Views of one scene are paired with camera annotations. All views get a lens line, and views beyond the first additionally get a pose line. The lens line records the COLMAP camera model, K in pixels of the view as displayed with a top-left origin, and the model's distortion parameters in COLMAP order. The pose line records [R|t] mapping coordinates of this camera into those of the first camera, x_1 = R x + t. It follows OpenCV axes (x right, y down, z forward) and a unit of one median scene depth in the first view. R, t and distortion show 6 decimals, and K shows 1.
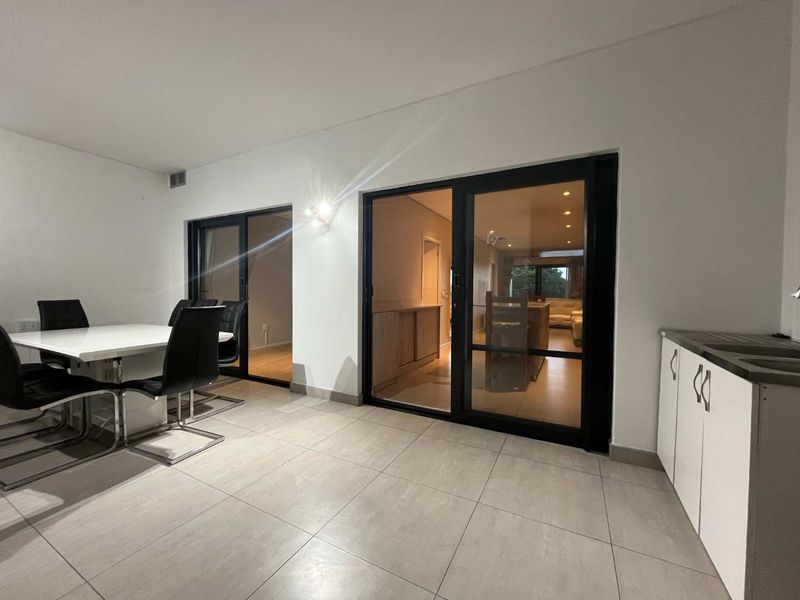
lens RADIAL K [[323.4, 0, 405.8], [0, 323.4, 299.6], [0, 0, 1]] dist [-0.000375, -0.001166]
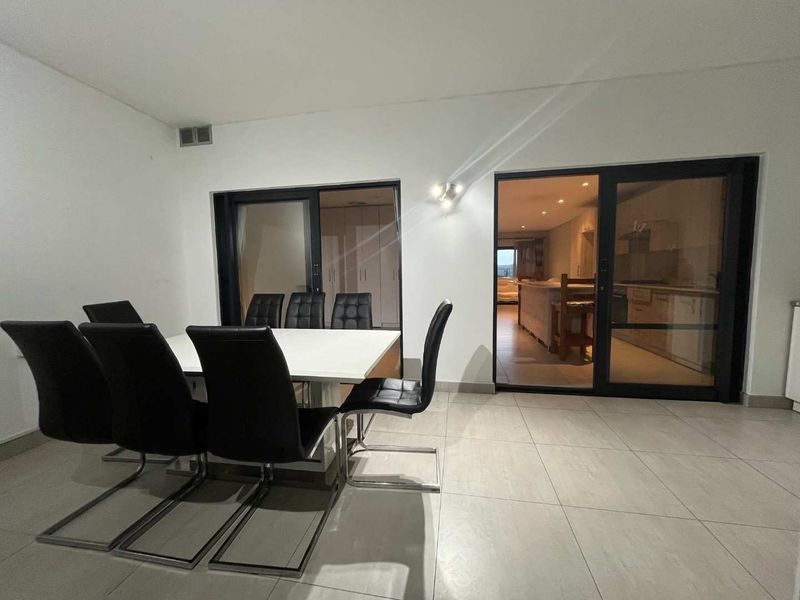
lens RADIAL K [[323.4, 0, 396.1], [0, 323.4, 295.7], [0, 0, 1]] dist [-0.000375, -0.001166]
pose [[0.952651, -0.045678, 0.300616, -0.795367], [0.031938, 0.998215, 0.050466, -0.031774], [-0.302385, -0.038476, 0.952409, 0.186110]]
